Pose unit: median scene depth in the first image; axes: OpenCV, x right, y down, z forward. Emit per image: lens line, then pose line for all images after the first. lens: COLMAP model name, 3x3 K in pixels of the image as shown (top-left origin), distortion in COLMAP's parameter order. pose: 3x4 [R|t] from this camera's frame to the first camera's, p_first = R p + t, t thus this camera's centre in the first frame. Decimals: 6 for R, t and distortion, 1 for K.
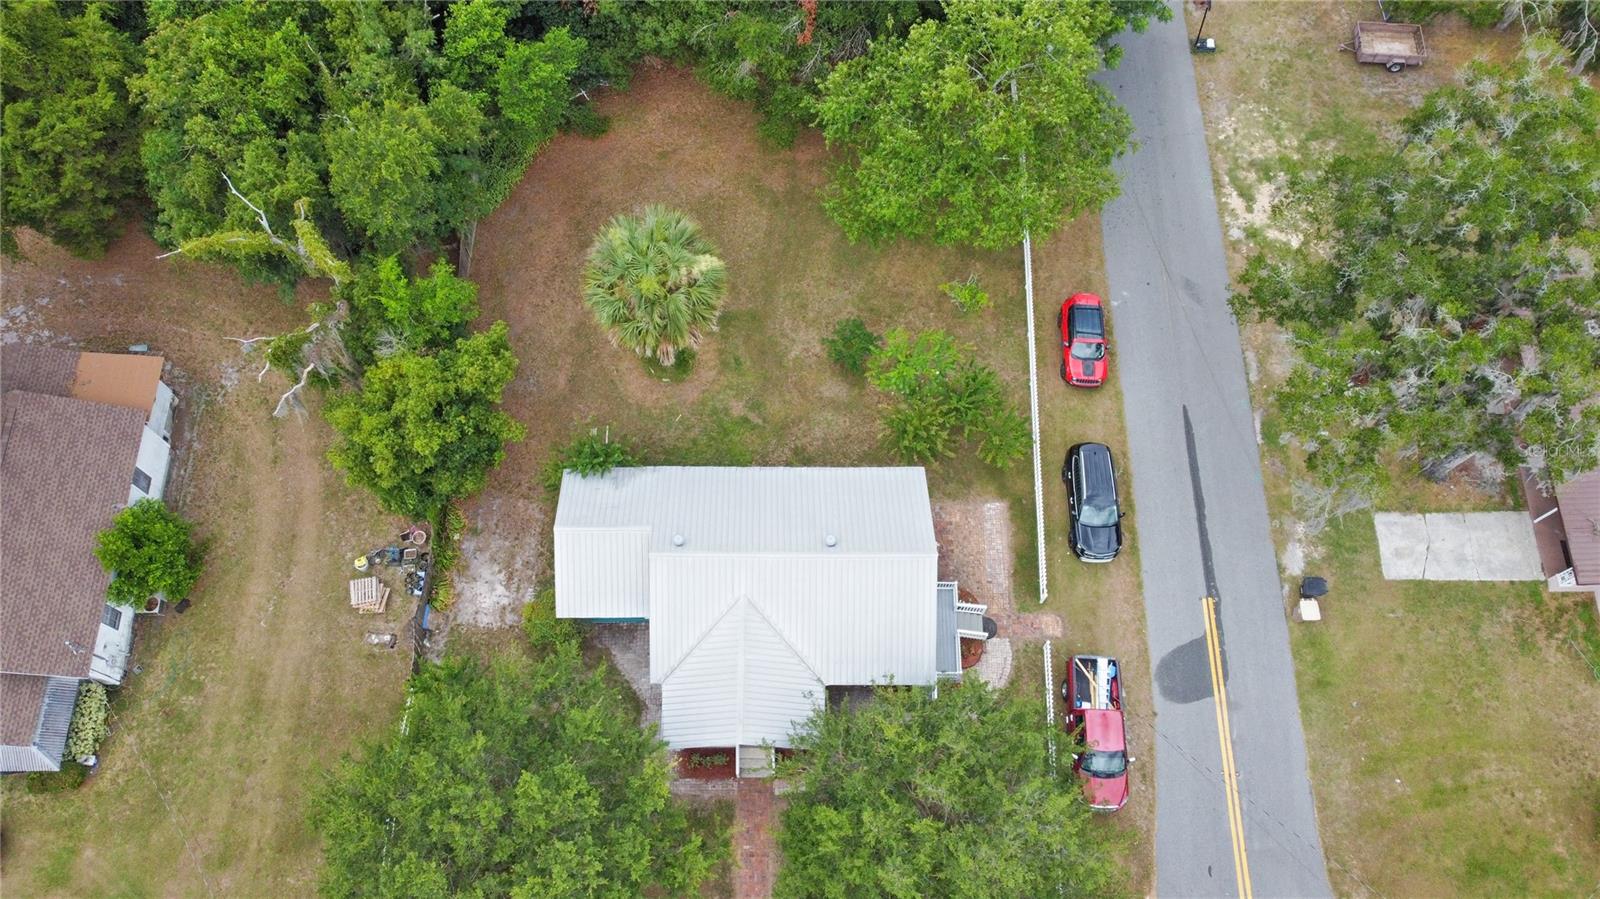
lens RADIAL K [[1216.1, 0, 795.2], [0, 1216.1, 452.3], [0, 0, 1]] dist [-0.008632, -0.009790]
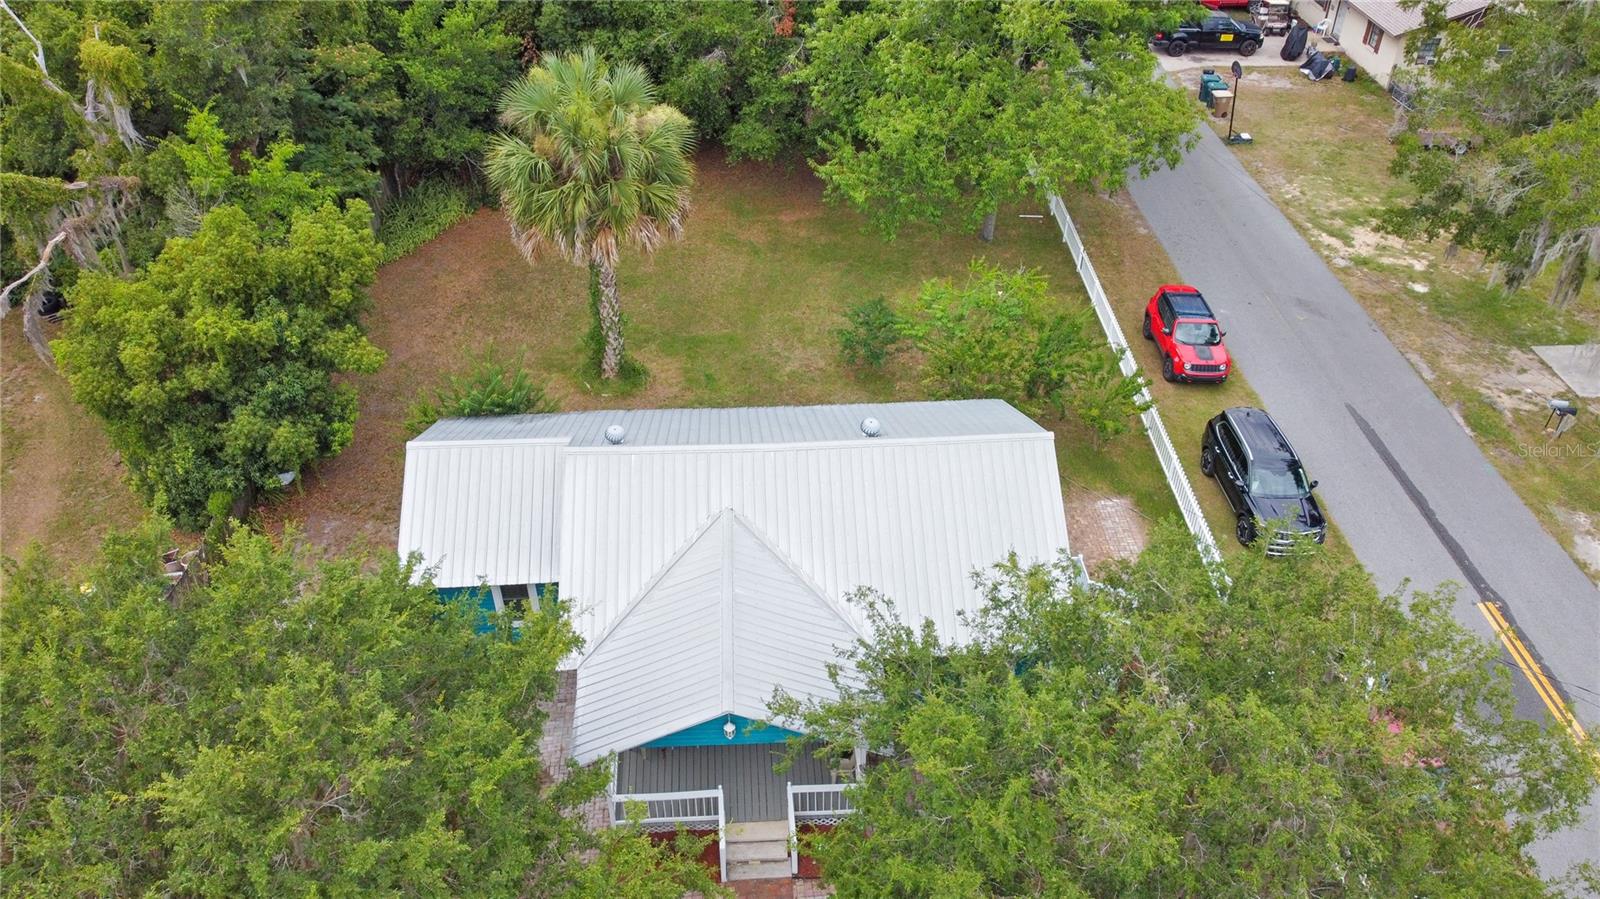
lens RADIAL K [[1216.1, 0, 797.5], [0, 1216.1, 447.0], [0, 0, 1]] dist [-0.008632, -0.009790]
pose [[0.998614, -0.036576, 0.037840, -0.026168], [0.050474, 0.869232, -0.491822, 0.328603], [-0.014903, 0.493050, 0.869873, 0.427286]]
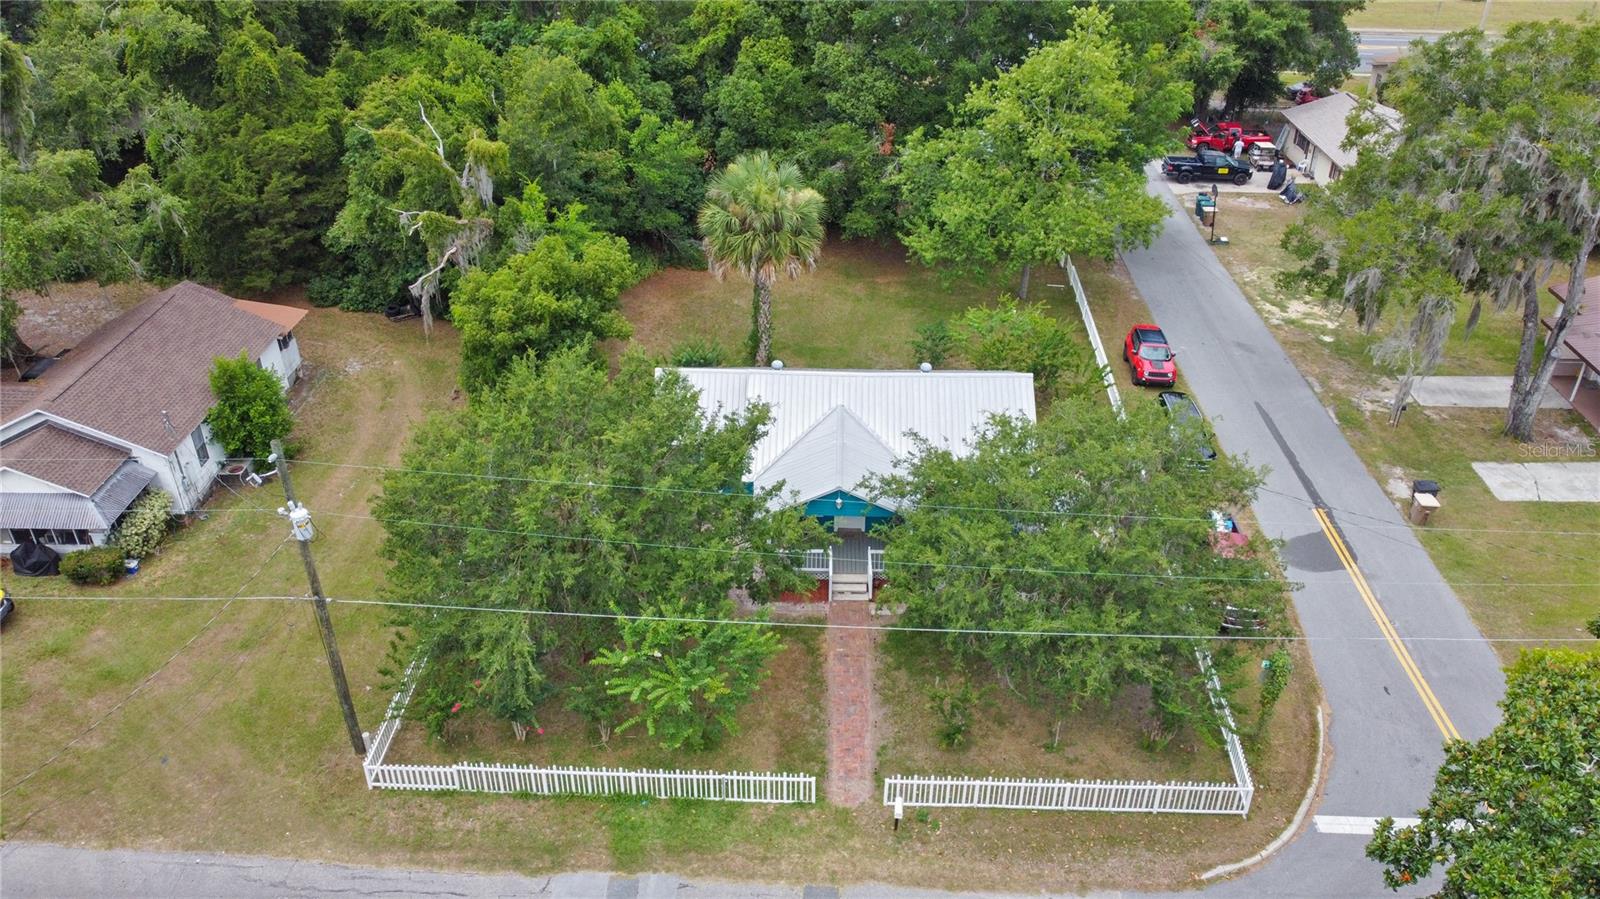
lens RADIAL K [[1216.1, 0, 796.9], [0, 1216.1, 447.4], [0, 0, 1]] dist [-0.008632, -0.009790]
pose [[0.999428, 0.011129, -0.031938, -0.040080], [-0.027710, 0.810862, -0.584581, 0.639845], [0.019392, 0.585131, 0.810707, 0.183687]]
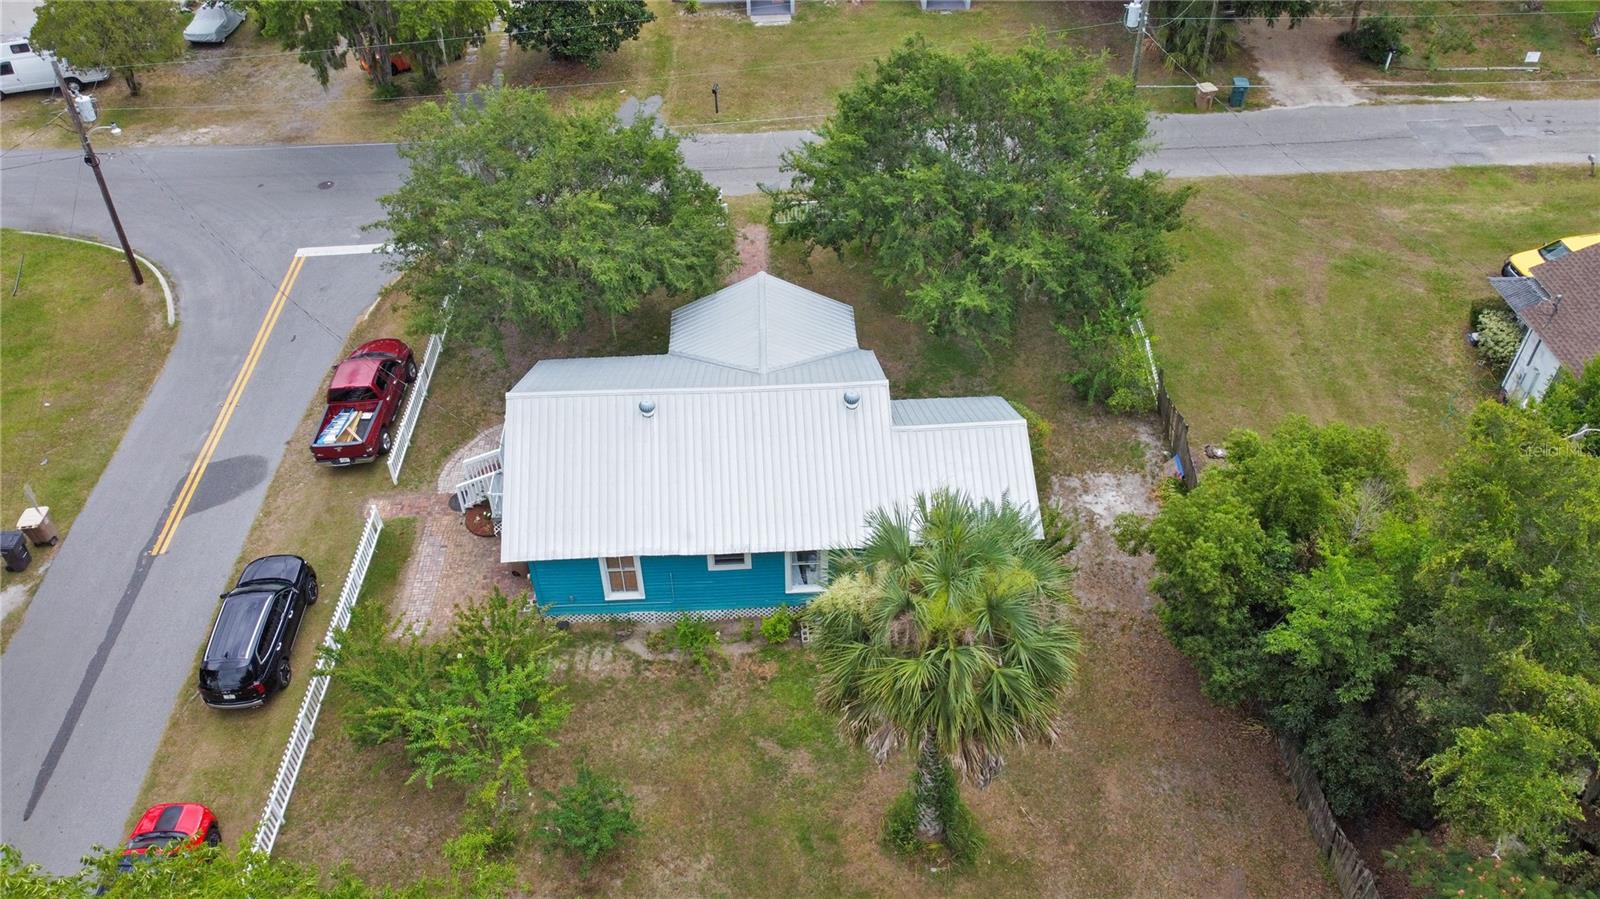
lens RADIAL K [[1216.1, 0, 794.5], [0, 1216.1, 453.2], [0, 0, 1]] dist [-0.008632, -0.009790]
pose [[-0.999496, 0.022924, -0.021948, -0.036426], [-0.028272, -0.328897, 0.943943, -0.561877], [0.014420, 0.944088, 0.329379, 0.688360]]
